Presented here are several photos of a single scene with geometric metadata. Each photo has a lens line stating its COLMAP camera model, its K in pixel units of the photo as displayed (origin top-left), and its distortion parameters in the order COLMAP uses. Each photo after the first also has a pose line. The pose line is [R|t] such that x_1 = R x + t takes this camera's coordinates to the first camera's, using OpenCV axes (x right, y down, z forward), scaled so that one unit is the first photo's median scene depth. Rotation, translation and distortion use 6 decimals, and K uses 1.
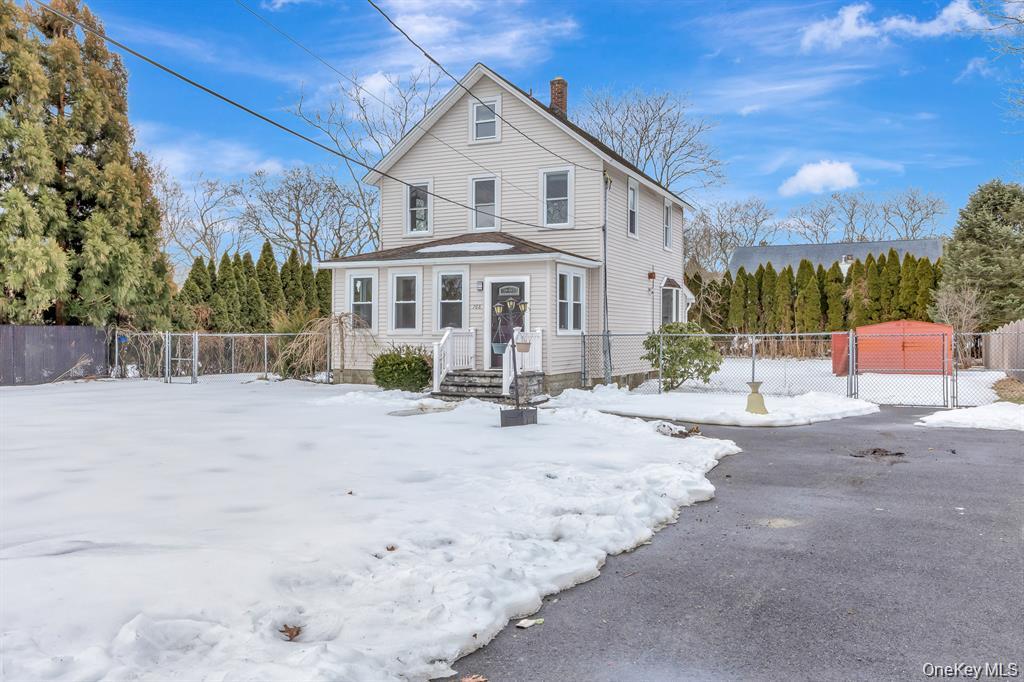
lens RADIAL K [[829.5, 0, 500.0], [0, 829.5, 338.6], [0, 0, 1]] dist [0.007370, -0.004848]
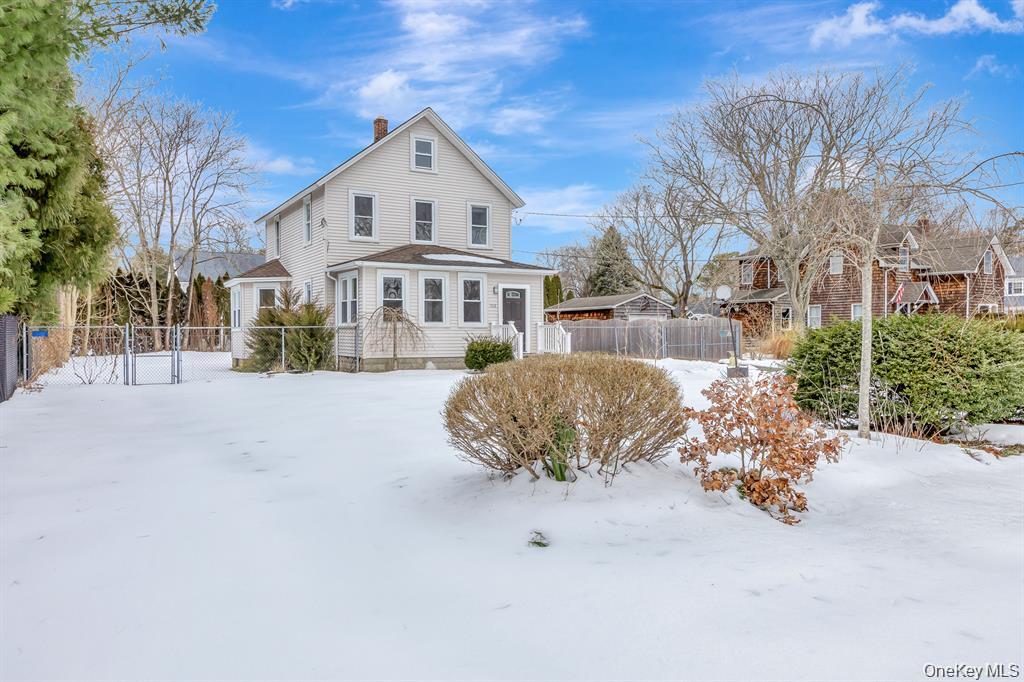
lens RADIAL K [[745.3, 0, 512.0], [0, 745.3, 341.0], [0, 0, 1]] dist [0.002396, -0.001240]
pose [[0.567607, -0.014820, 0.823166, -0.930897], [0.007189, 0.999889, 0.013044, 0.002018], [-0.823268, -0.001486, 0.567650, 0.286242]]
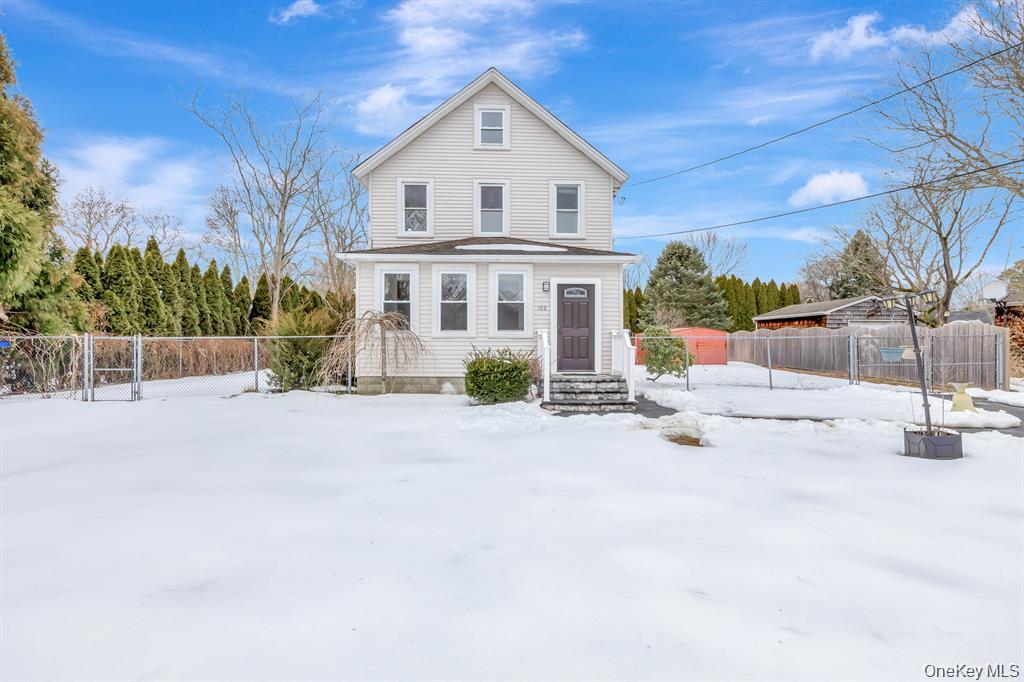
lens RADIAL K [[542.4, 0, 512.0], [0, 542.4, 341.0], [0, 0, 1]] dist [0.006131, 0.000946]
pose [[0.888063, -0.003140, 0.459712, -0.328696], [0.003161, 0.999995, 0.000723, -0.000798], [-0.459712, 0.000812, 0.888068, 0.431361]]
